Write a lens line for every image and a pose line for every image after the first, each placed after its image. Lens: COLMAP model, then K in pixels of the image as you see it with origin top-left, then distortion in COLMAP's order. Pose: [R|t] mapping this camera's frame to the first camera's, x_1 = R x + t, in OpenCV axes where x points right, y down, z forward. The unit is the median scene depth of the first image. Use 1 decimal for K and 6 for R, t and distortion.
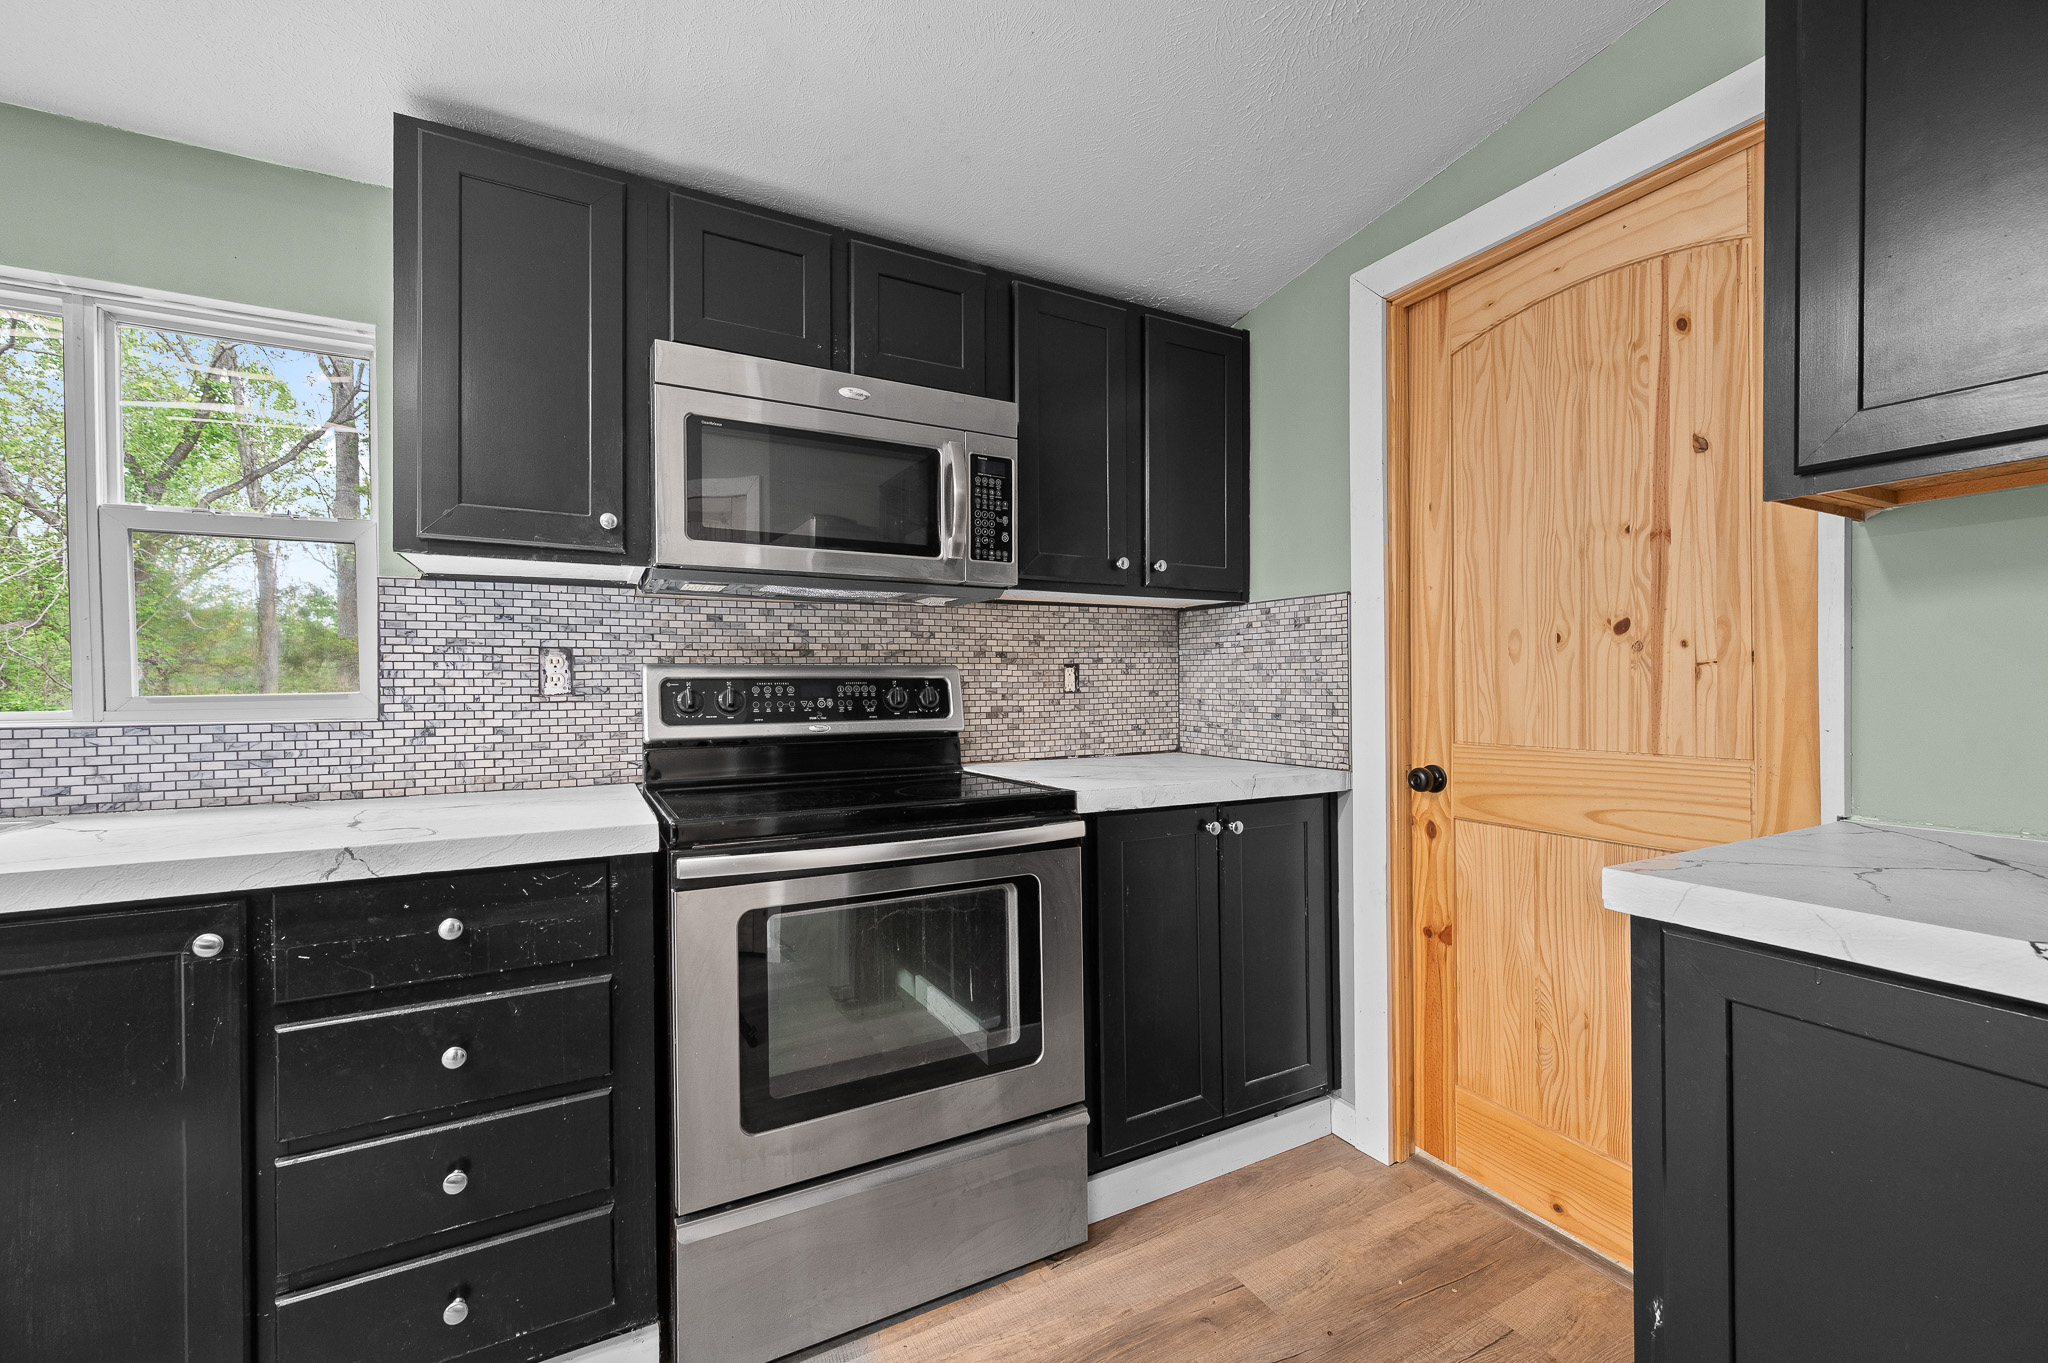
lens RADIAL K [[812.5, 0, 1027.0], [0, 812.5, 682.9], [0, 0, 1]] dist [-0.000784, -0.000012]
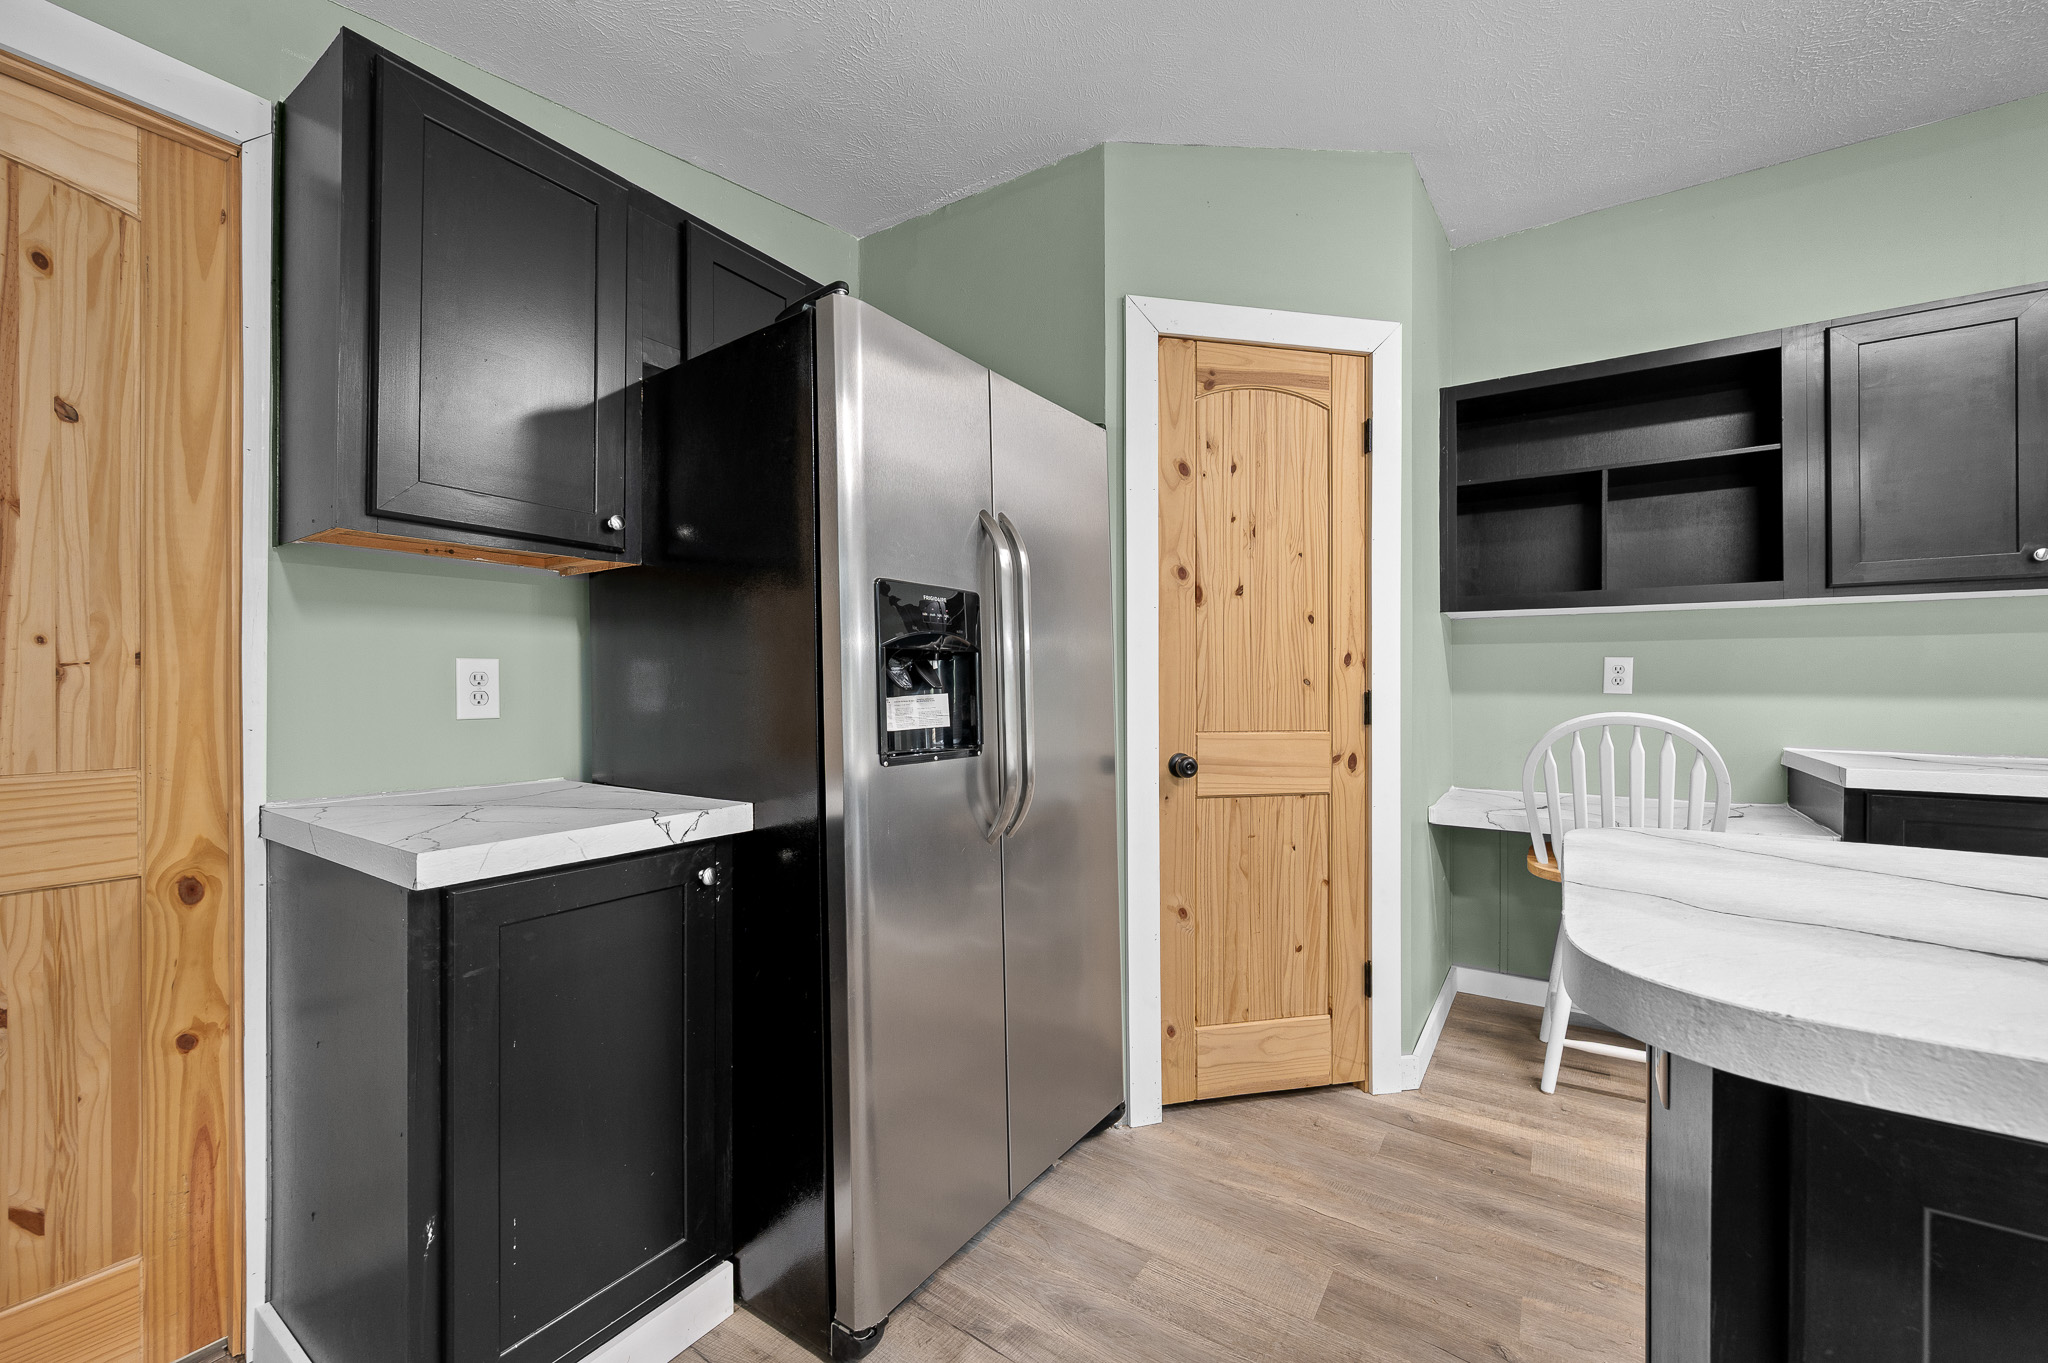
lens RADIAL K [[812.5, 0, 1027.0], [0, 812.5, 682.9], [0, 0, 1]] dist [-0.000784, -0.000012]
pose [[-0.478516, 0.010810, 0.878012, -0.340861], [0.003449, 0.999940, -0.010431, 0.006923], [-0.878072, -0.001963, -0.478524, 0.412486]]
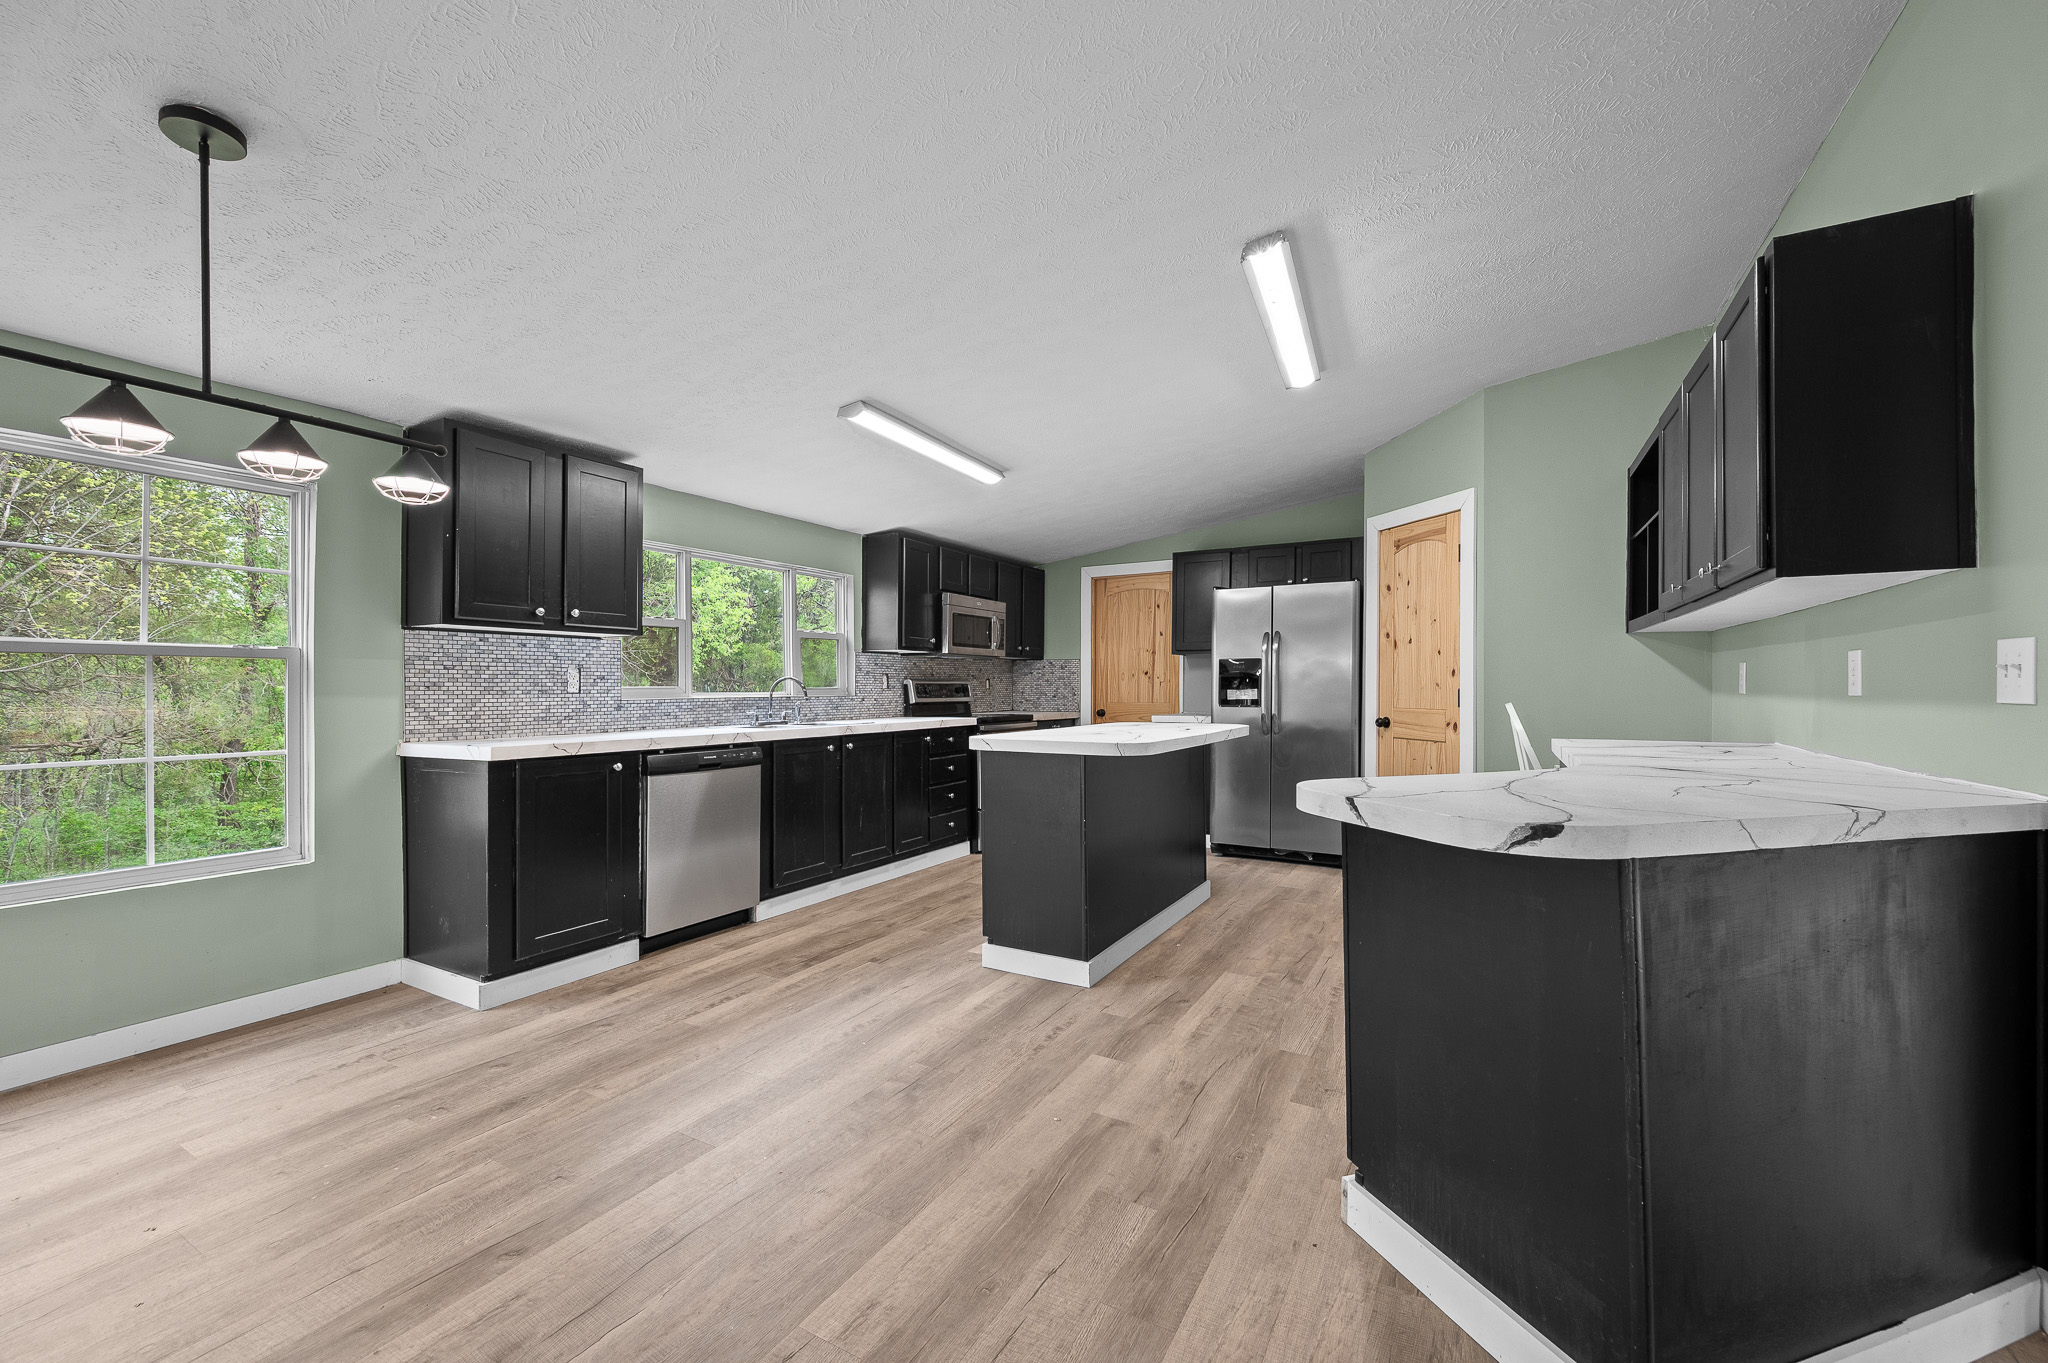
lens RADIAL K [[812.5, 0, 1027.0], [0, 812.5, 682.9], [0, 0, 1]] dist [-0.000784, -0.000012]
pose [[0.846659, 0.007137, 0.532088, -1.845196], [-0.004644, 0.999971, -0.006023, 0.009654], [-0.532116, 0.002628, 0.846667, -2.034649]]
